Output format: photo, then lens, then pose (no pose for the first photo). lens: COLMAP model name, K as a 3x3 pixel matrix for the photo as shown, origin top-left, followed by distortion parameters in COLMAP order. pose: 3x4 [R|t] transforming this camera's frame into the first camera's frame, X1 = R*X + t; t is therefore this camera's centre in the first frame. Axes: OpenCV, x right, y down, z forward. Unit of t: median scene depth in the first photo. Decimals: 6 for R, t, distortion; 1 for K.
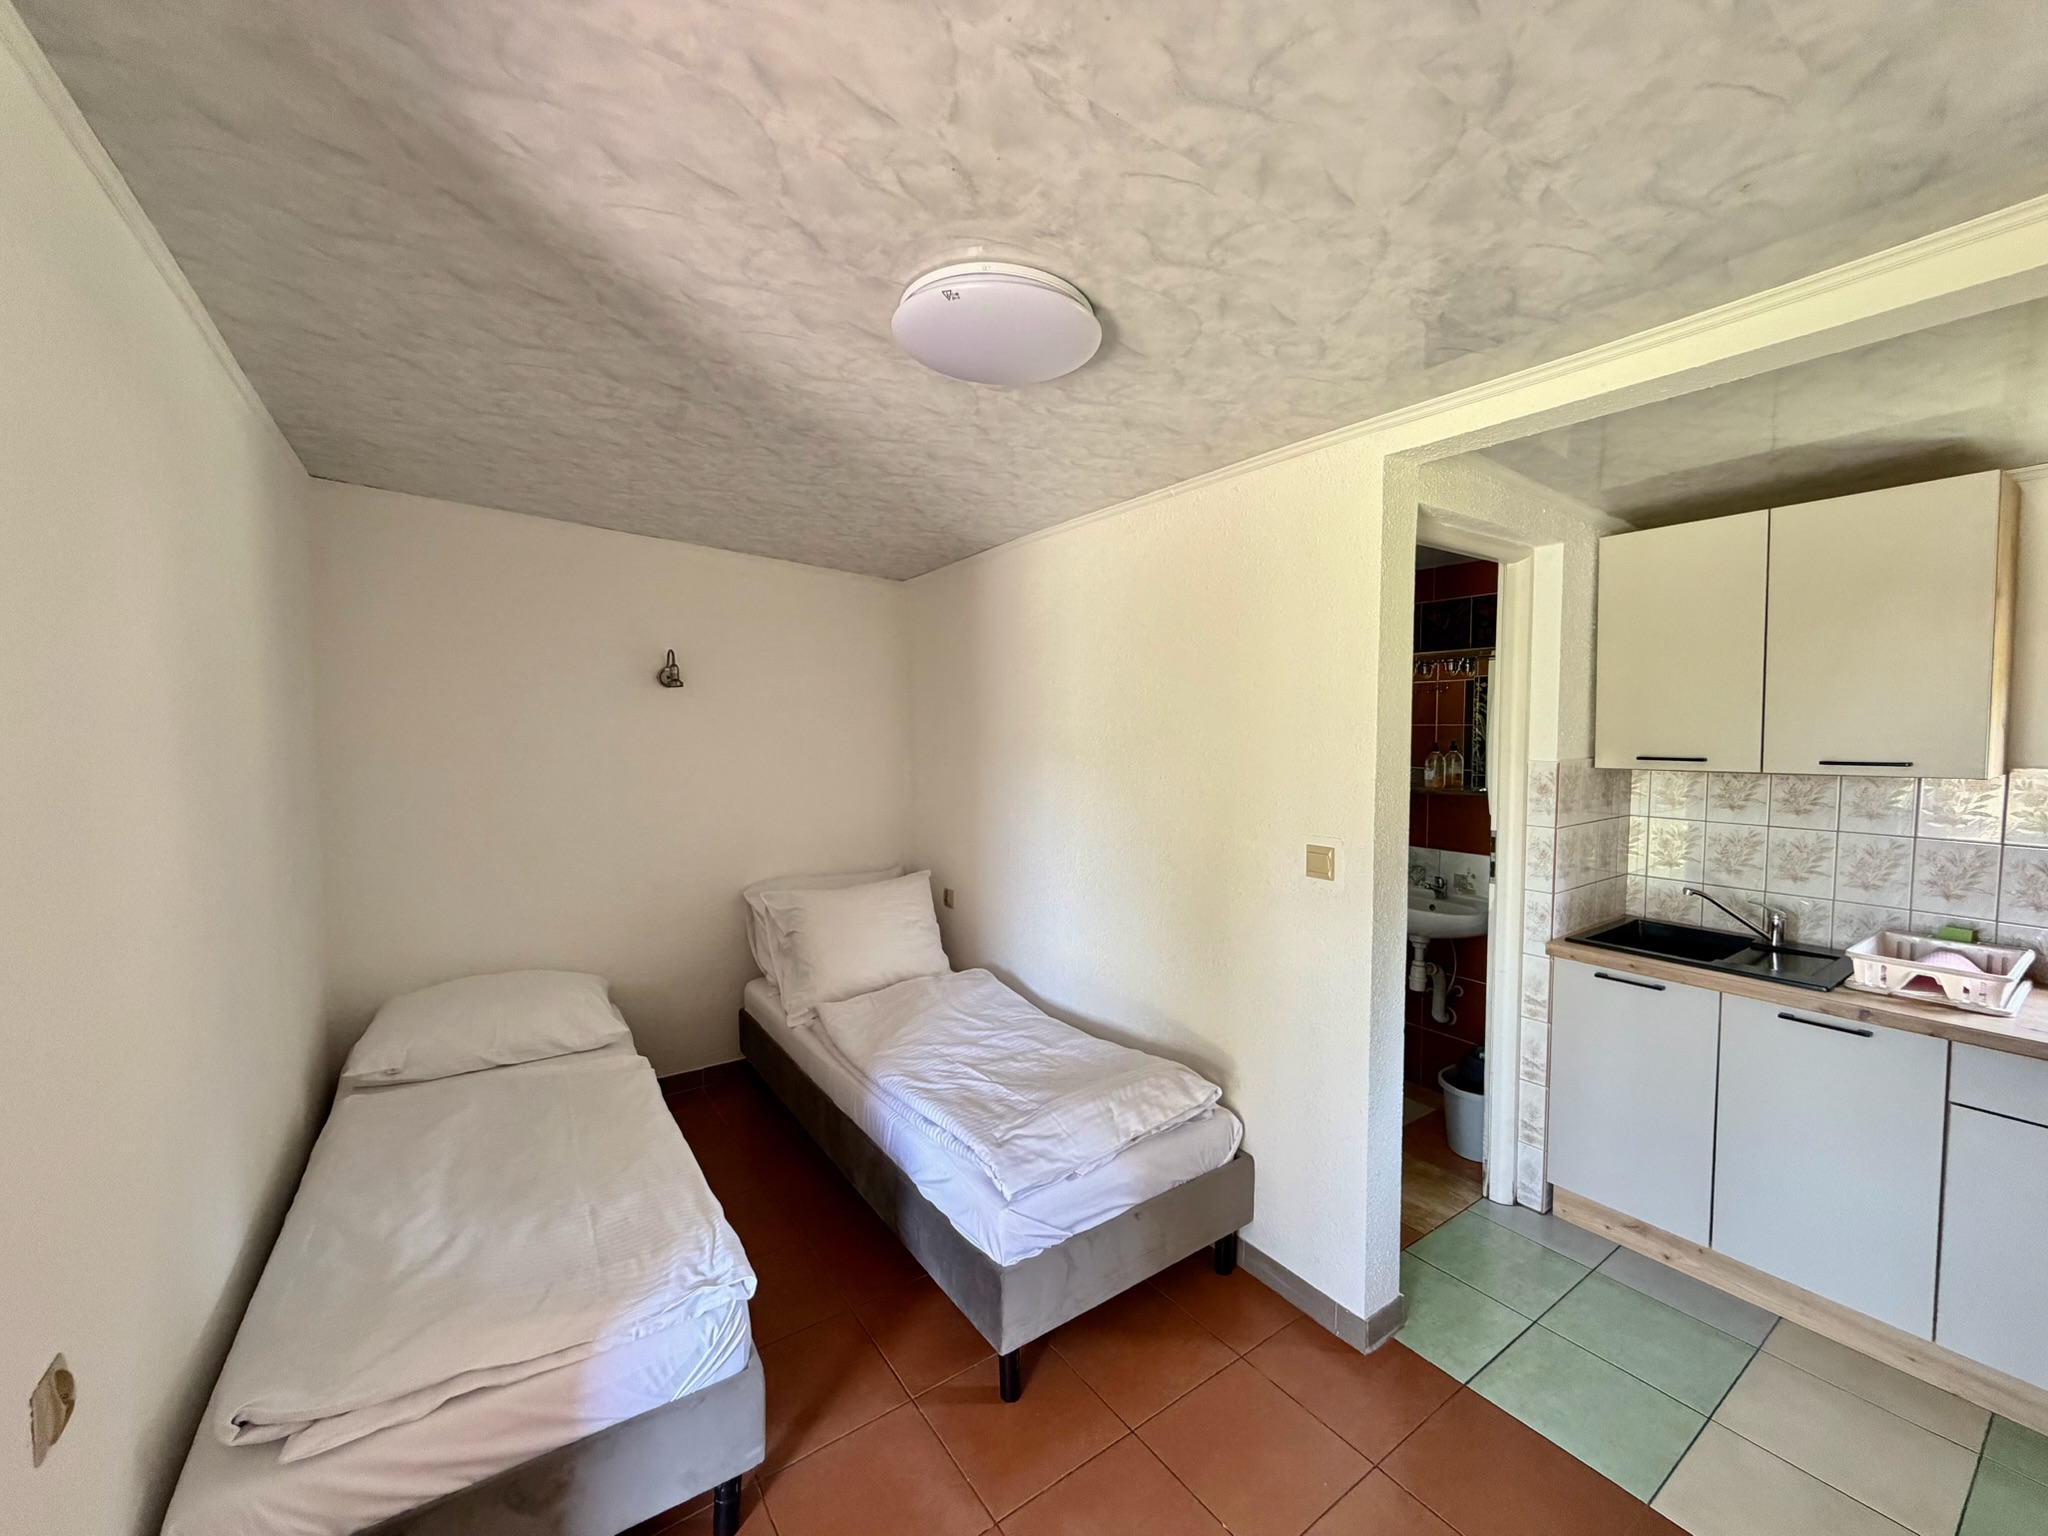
lens RADIAL K [[819.6, 0, 1019.9], [0, 819.6, 771.9], [0, 0, 1]] dist [0.003034, 0.000247]
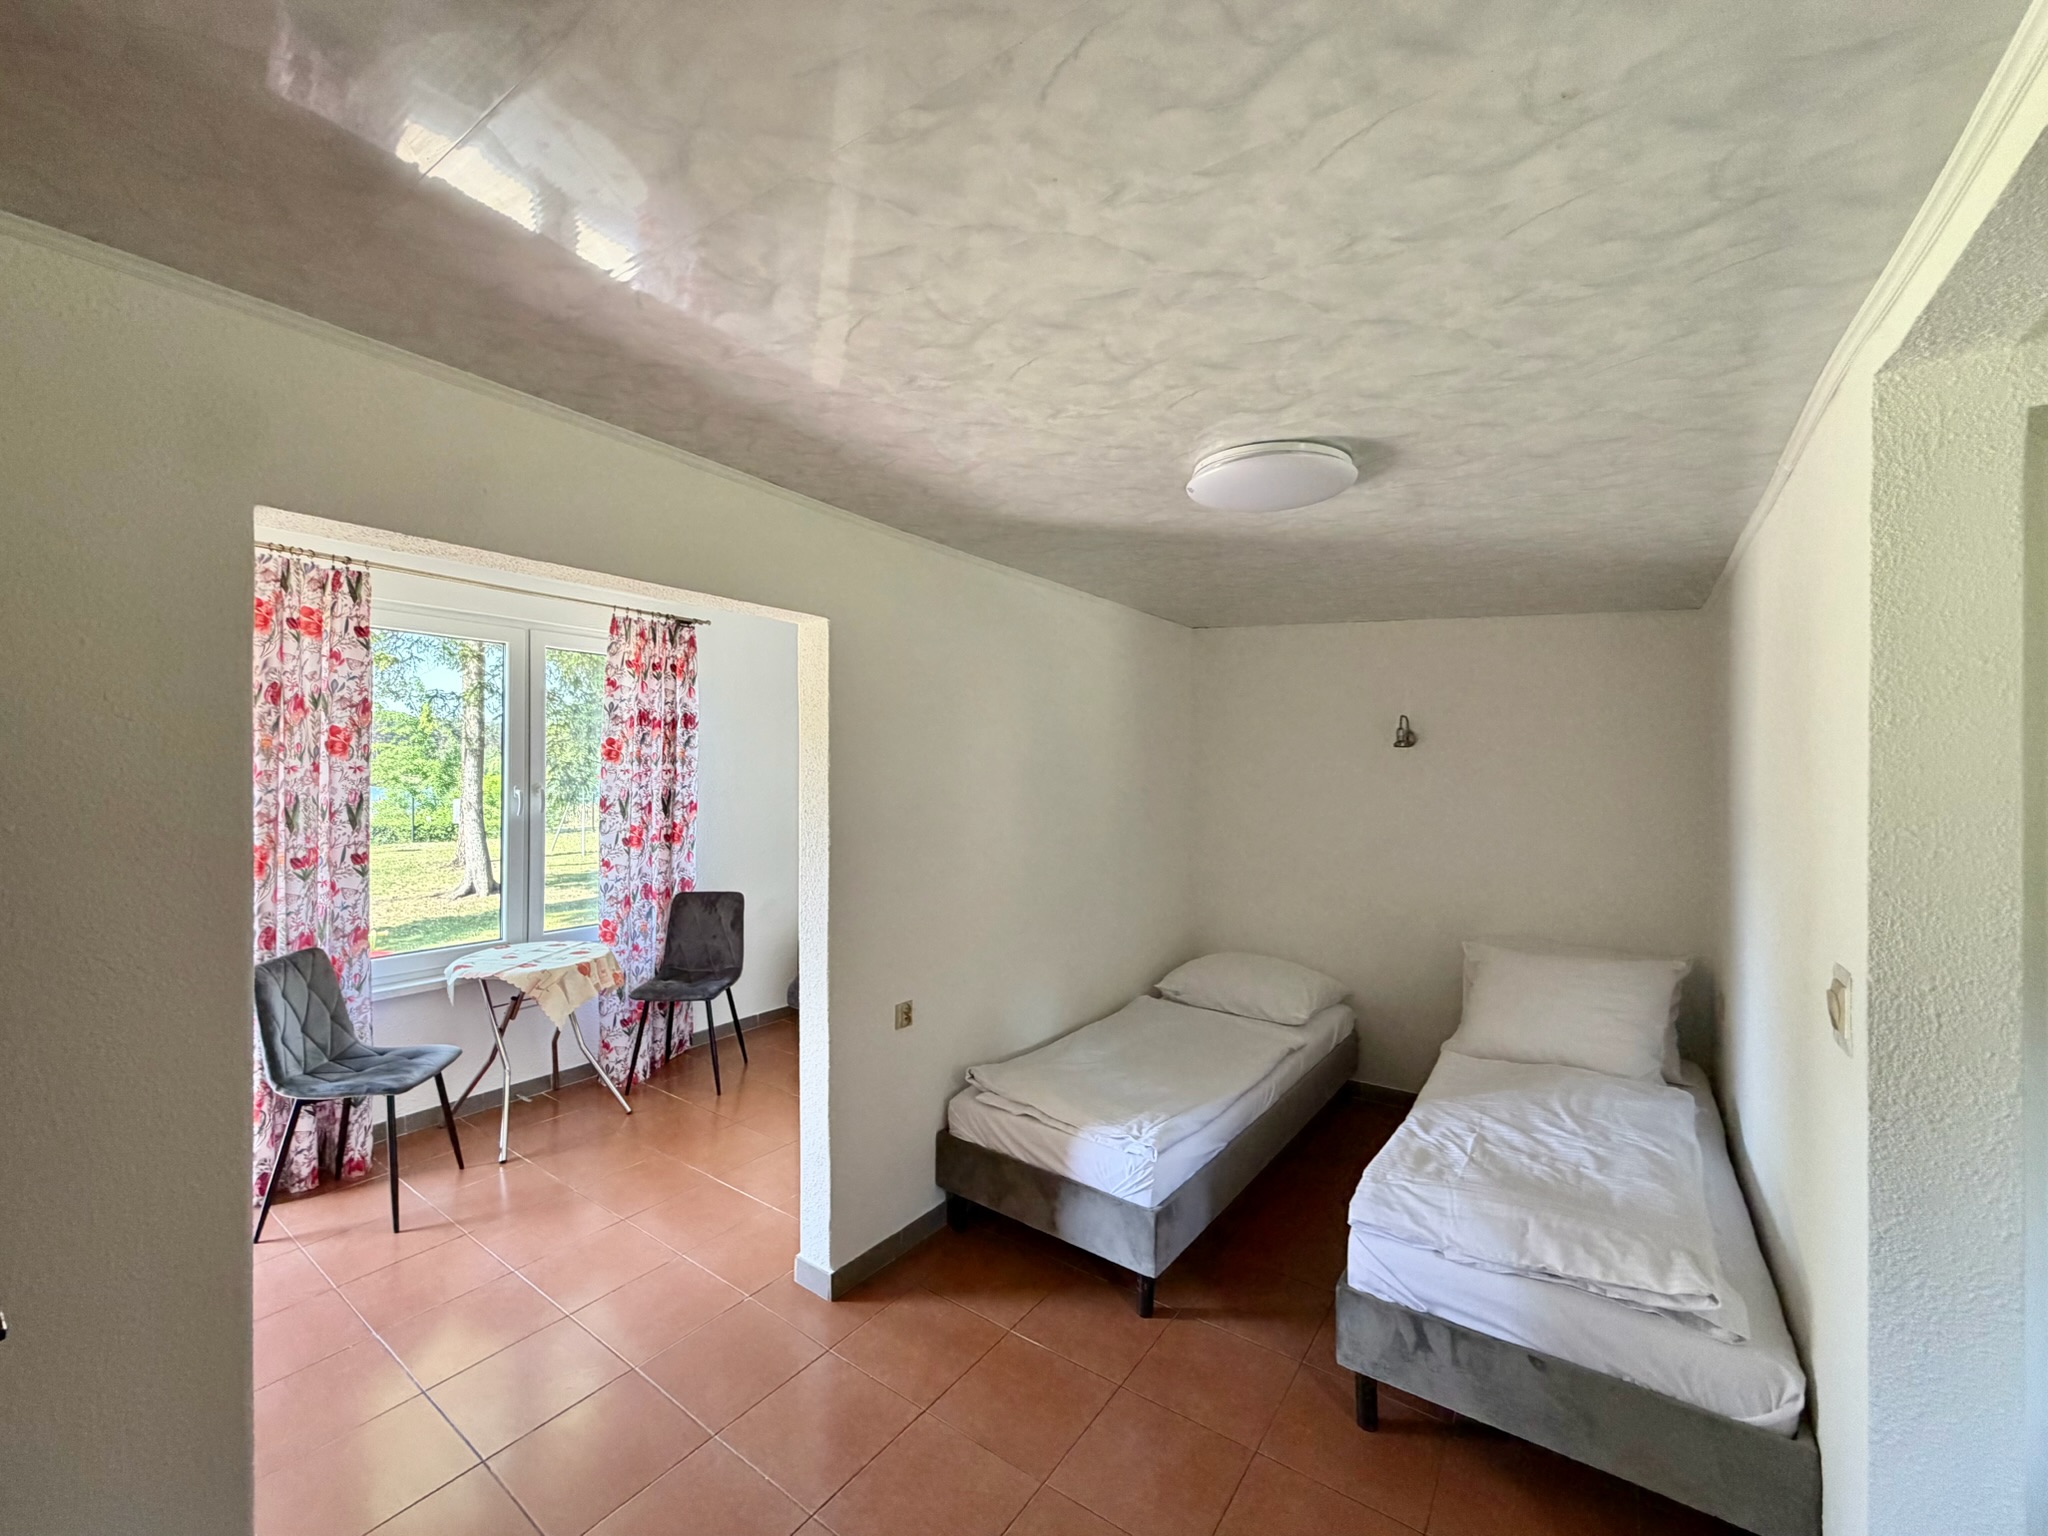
lens RADIAL K [[812.5, 0, 1014.6], [0, 812.5, 768.6], [0, 0, 1]] dist [-0.000120, -0.000214]
pose [[0.333844, -0.000734, -0.942628, 0.680400], [-0.061417, 0.997858, -0.022529, -0.020349], [0.940625, 0.065415, 0.333084, 0.149155]]
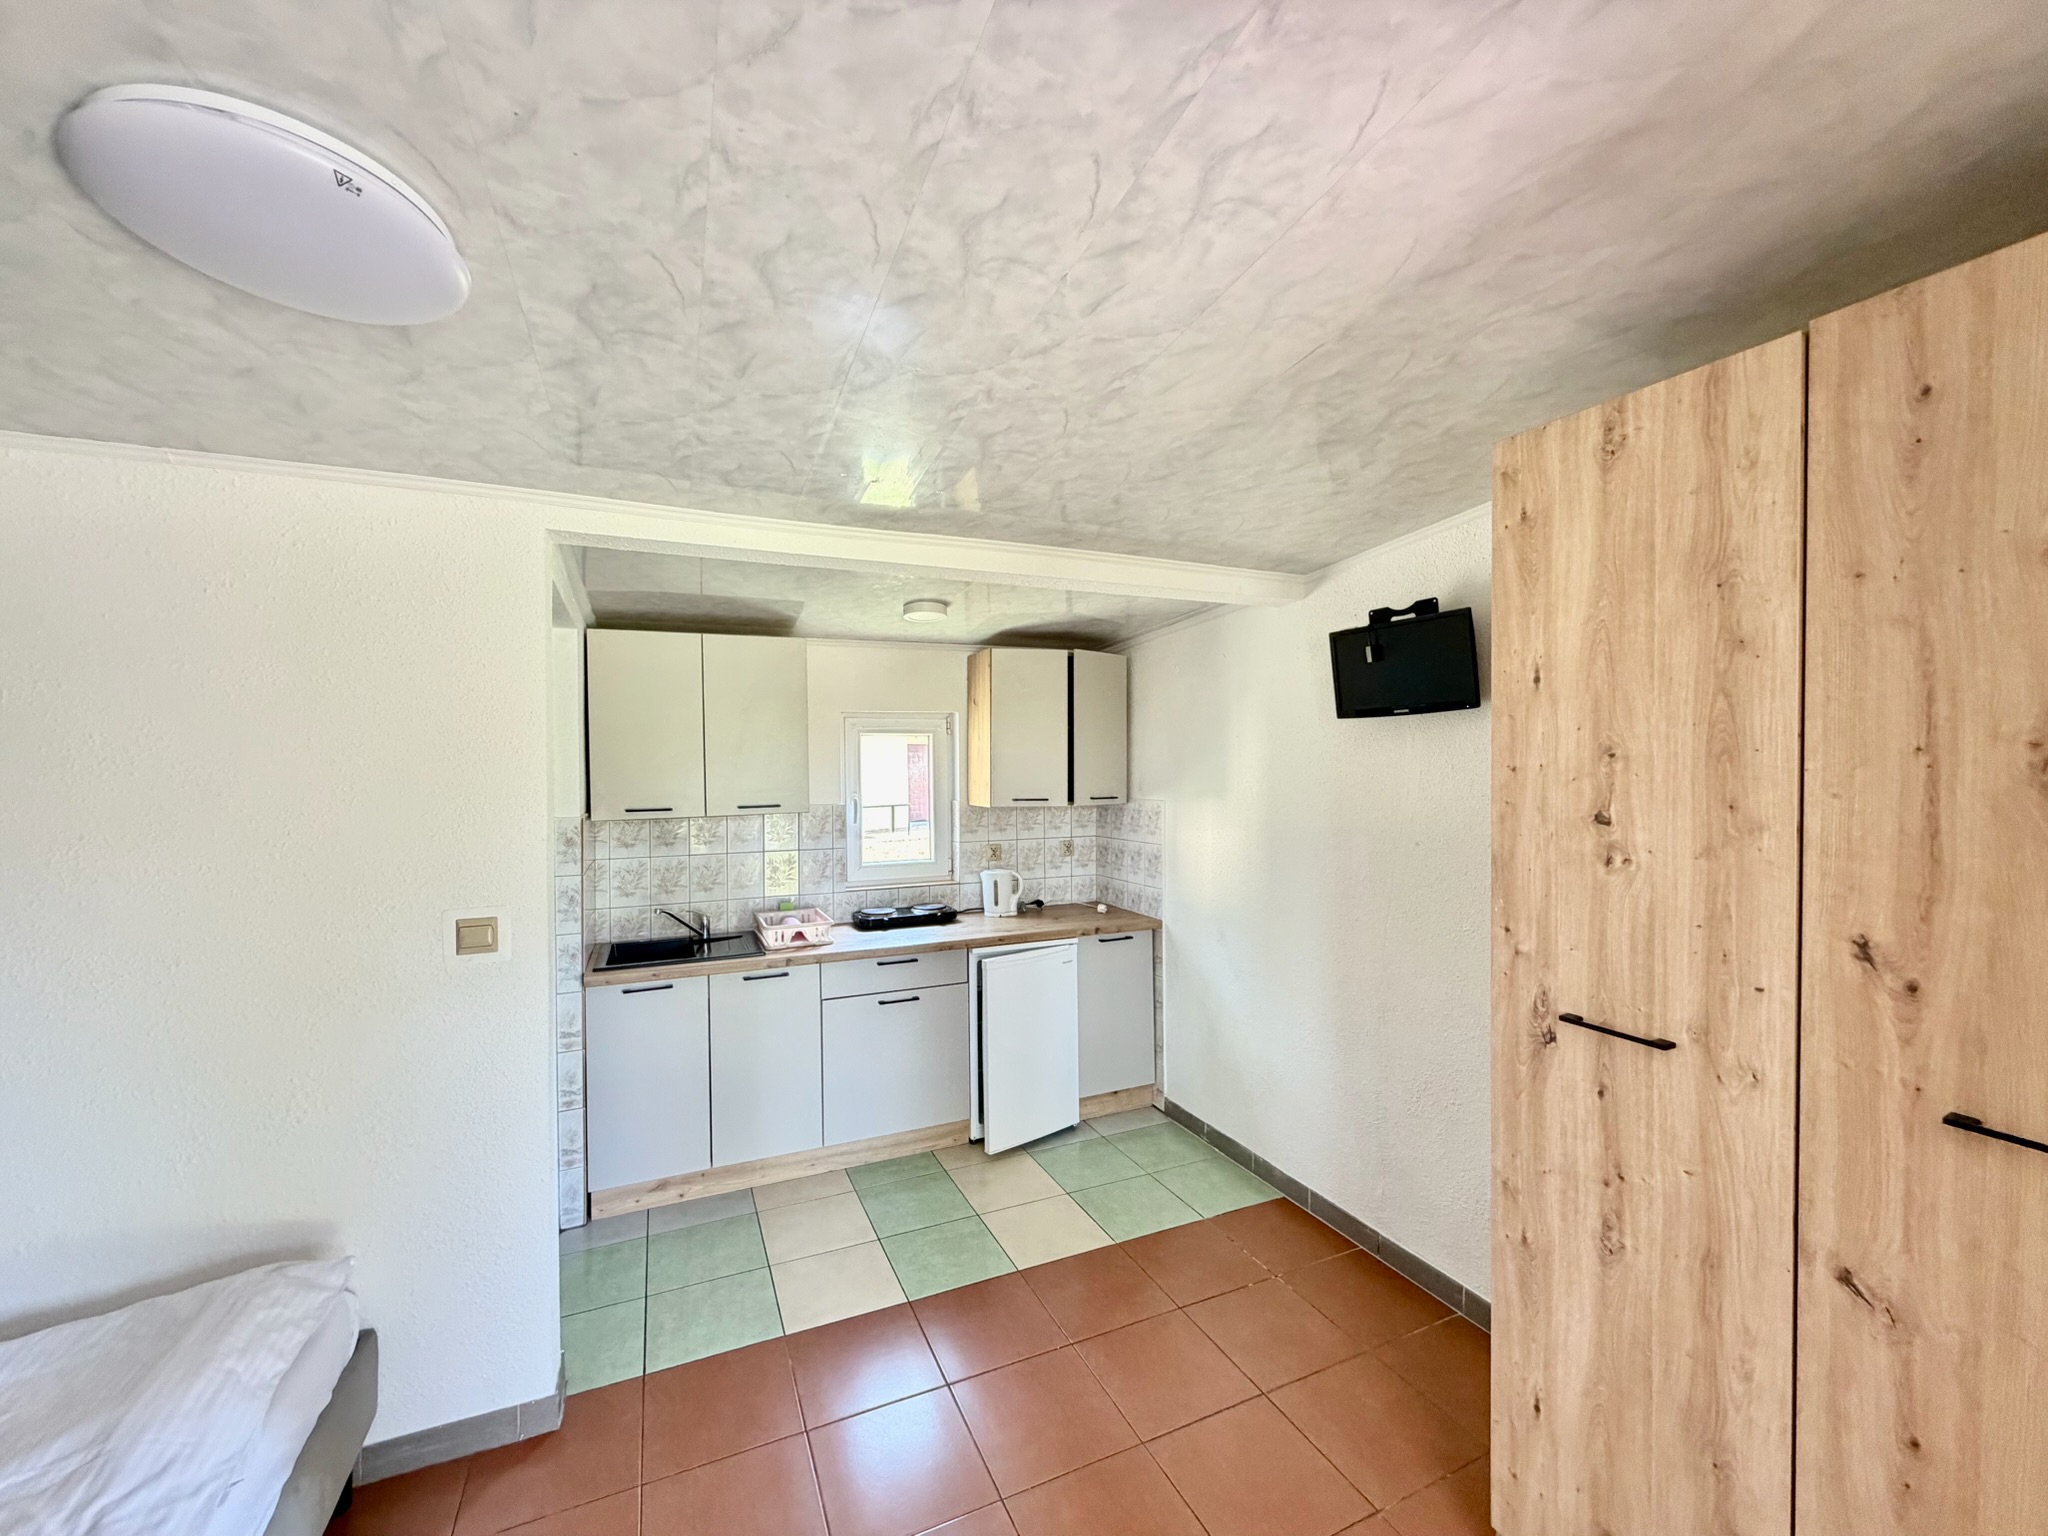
lens RADIAL K [[819.6, 0, 1019.9], [0, 819.6, 771.9], [0, 0, 1]] dist [0.003034, 0.000247]
pose [[0.186907, 0.002734, 0.982374, -0.388725], [0.071694, 0.997292, -0.016416, -0.013399], [-0.979758, 0.073499, 0.186204, 0.195727]]
